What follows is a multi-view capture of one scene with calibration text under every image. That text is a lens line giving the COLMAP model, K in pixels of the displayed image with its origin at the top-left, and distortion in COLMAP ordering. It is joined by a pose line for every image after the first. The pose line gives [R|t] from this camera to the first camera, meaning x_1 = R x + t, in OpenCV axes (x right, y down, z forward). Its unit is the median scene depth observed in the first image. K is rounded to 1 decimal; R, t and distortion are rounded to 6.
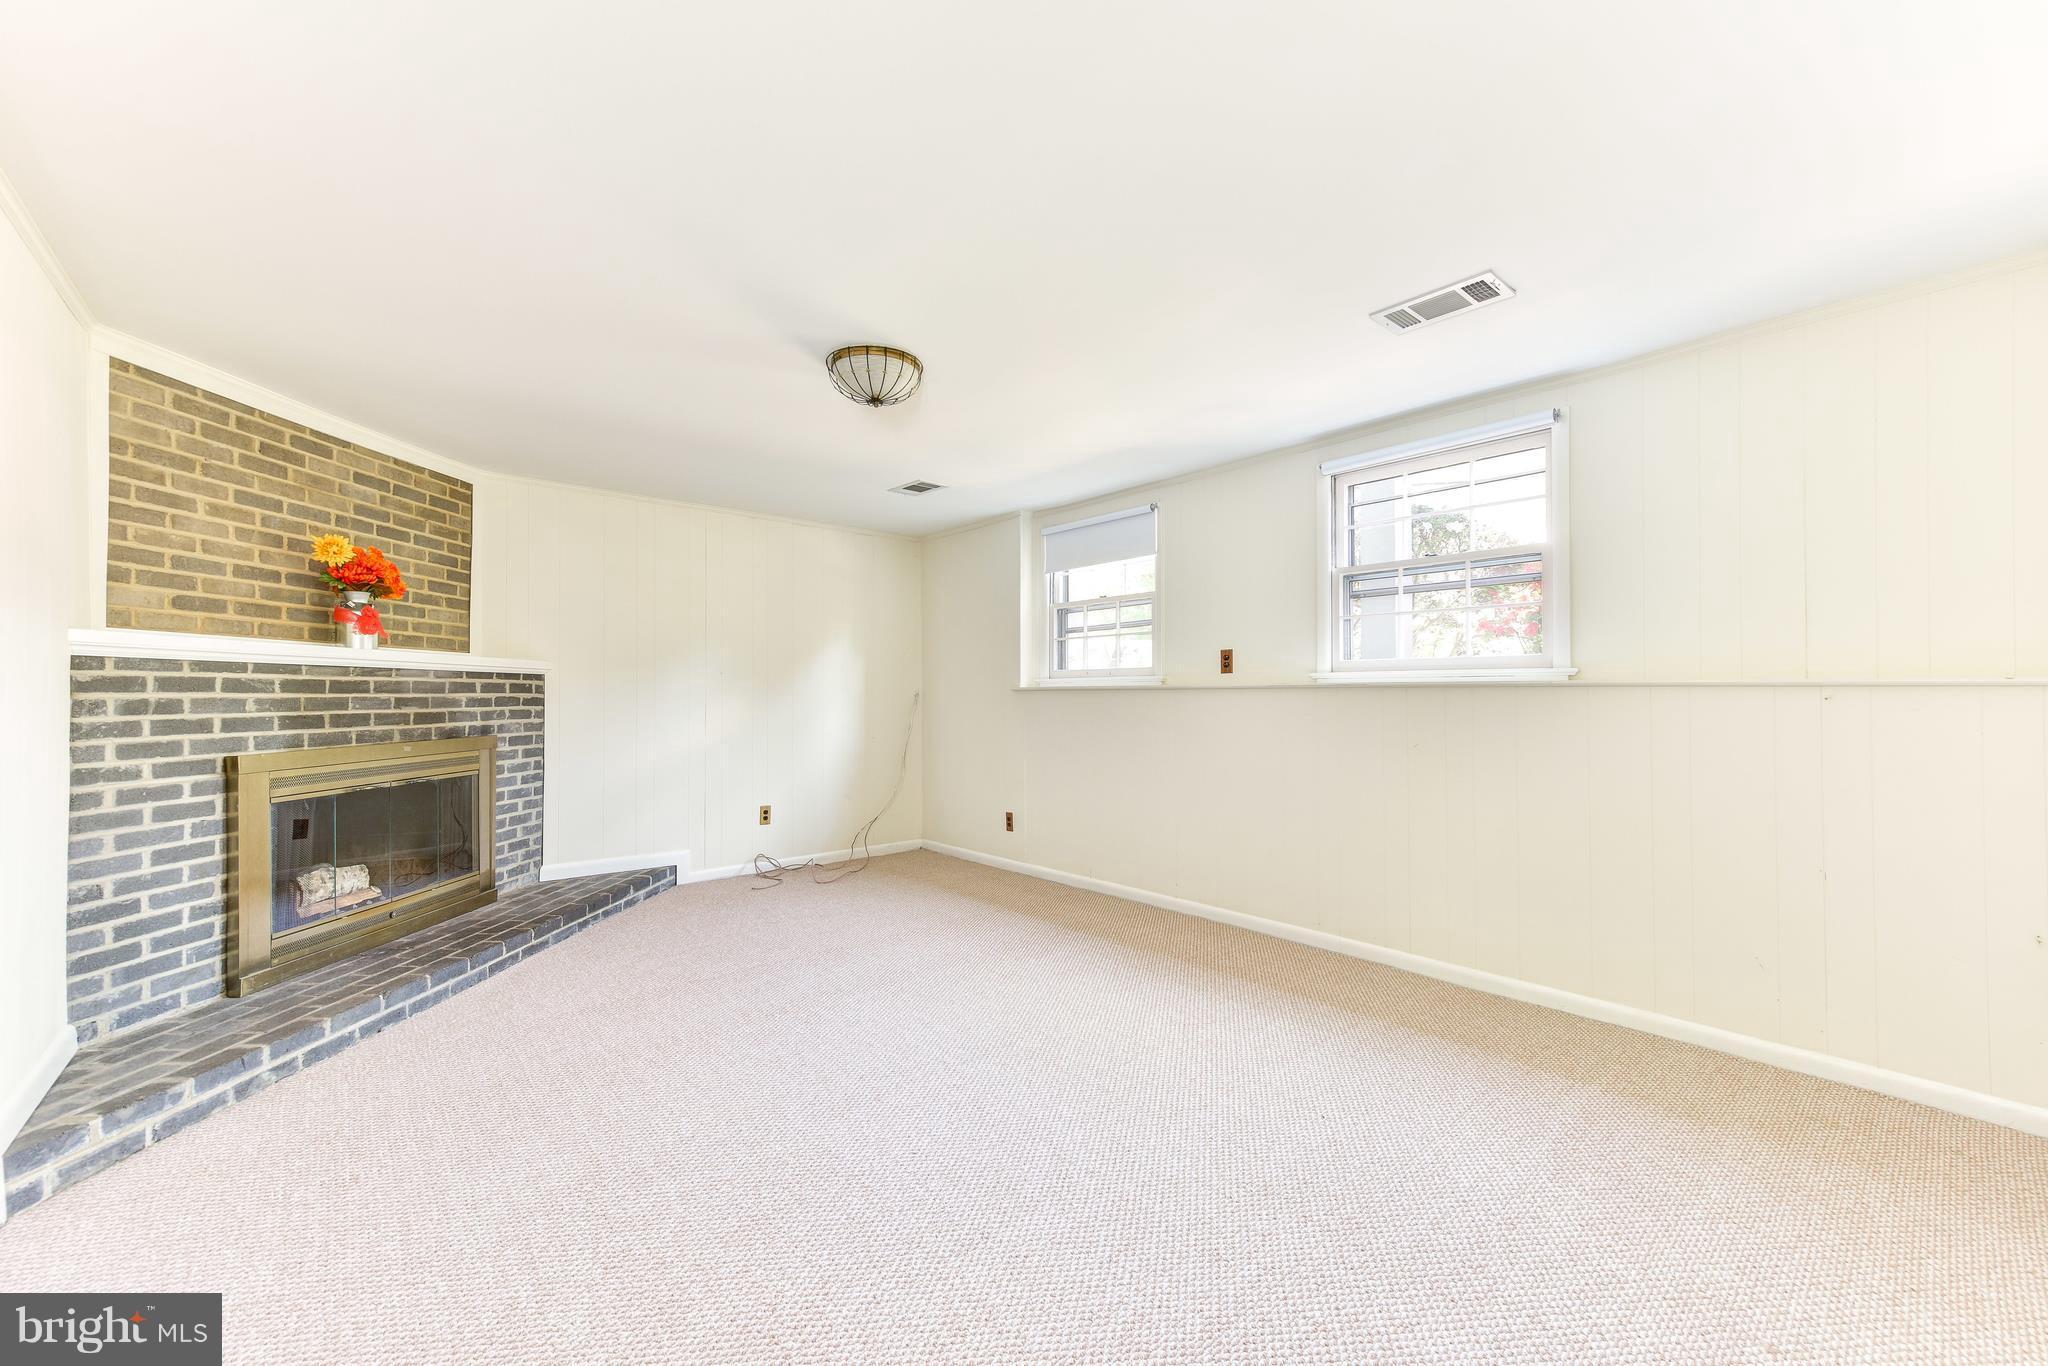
lens RADIAL K [[848.8, 0, 1027.3], [0, 848.8, 690.7], [0, 0, 1]] dist [0.004109, 0.000330]
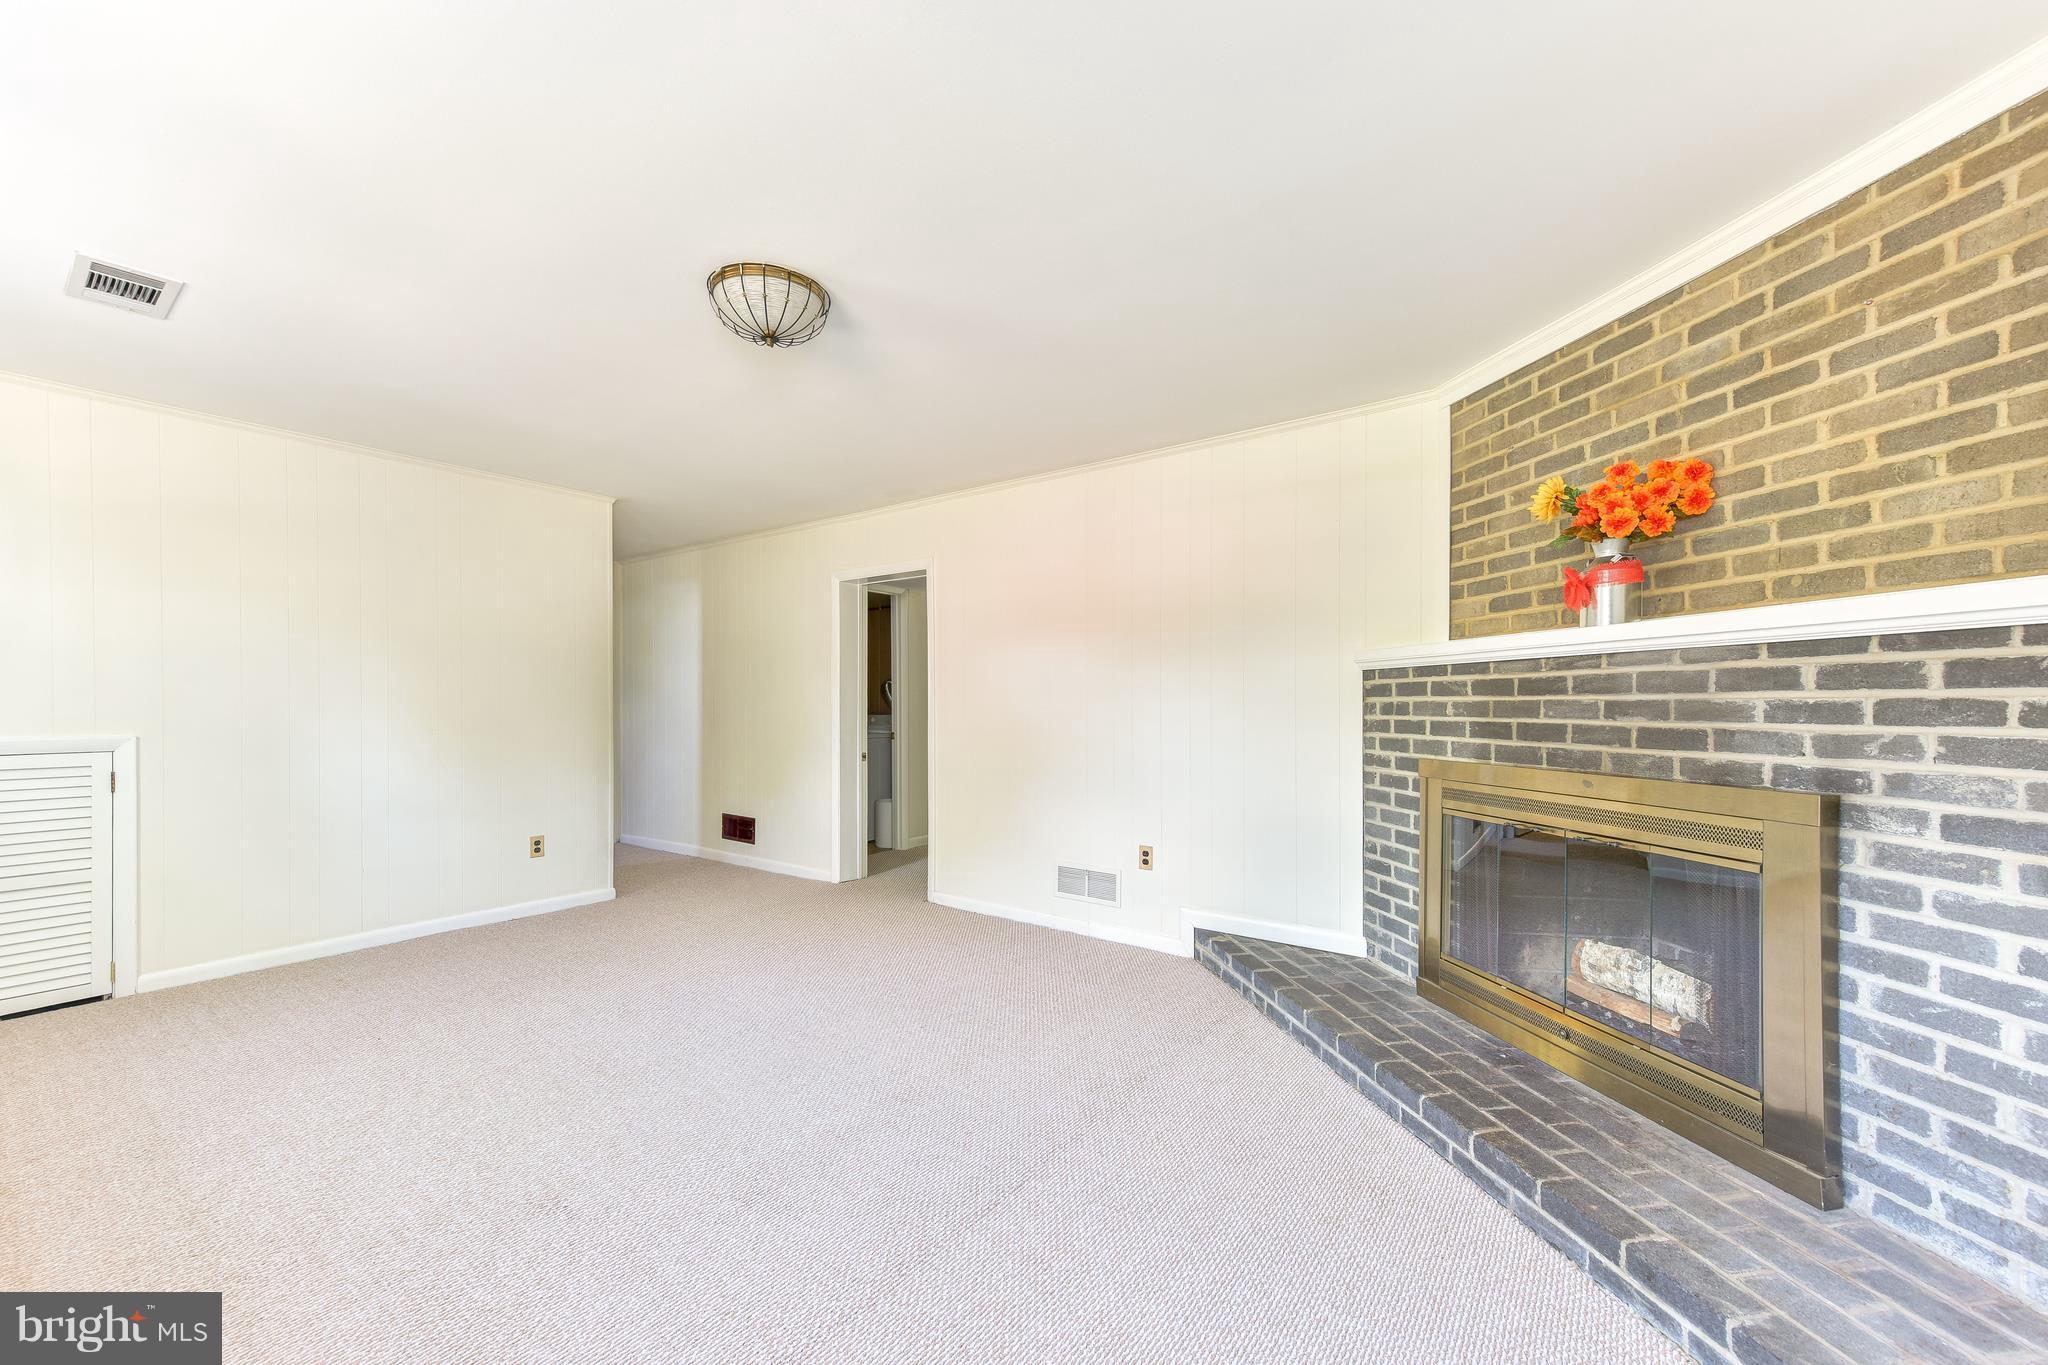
lens RADIAL K [[848.8, 0, 1017.3], [0, 848.8, 701.3], [0, 0, 1]] dist [0.004109, 0.000330]
pose [[-0.979963, 0.007557, -0.199038, -0.210413], [0.008968, 0.999941, -0.006187, 0.008741], [0.198980, -0.007848, -0.979972, 1.588410]]
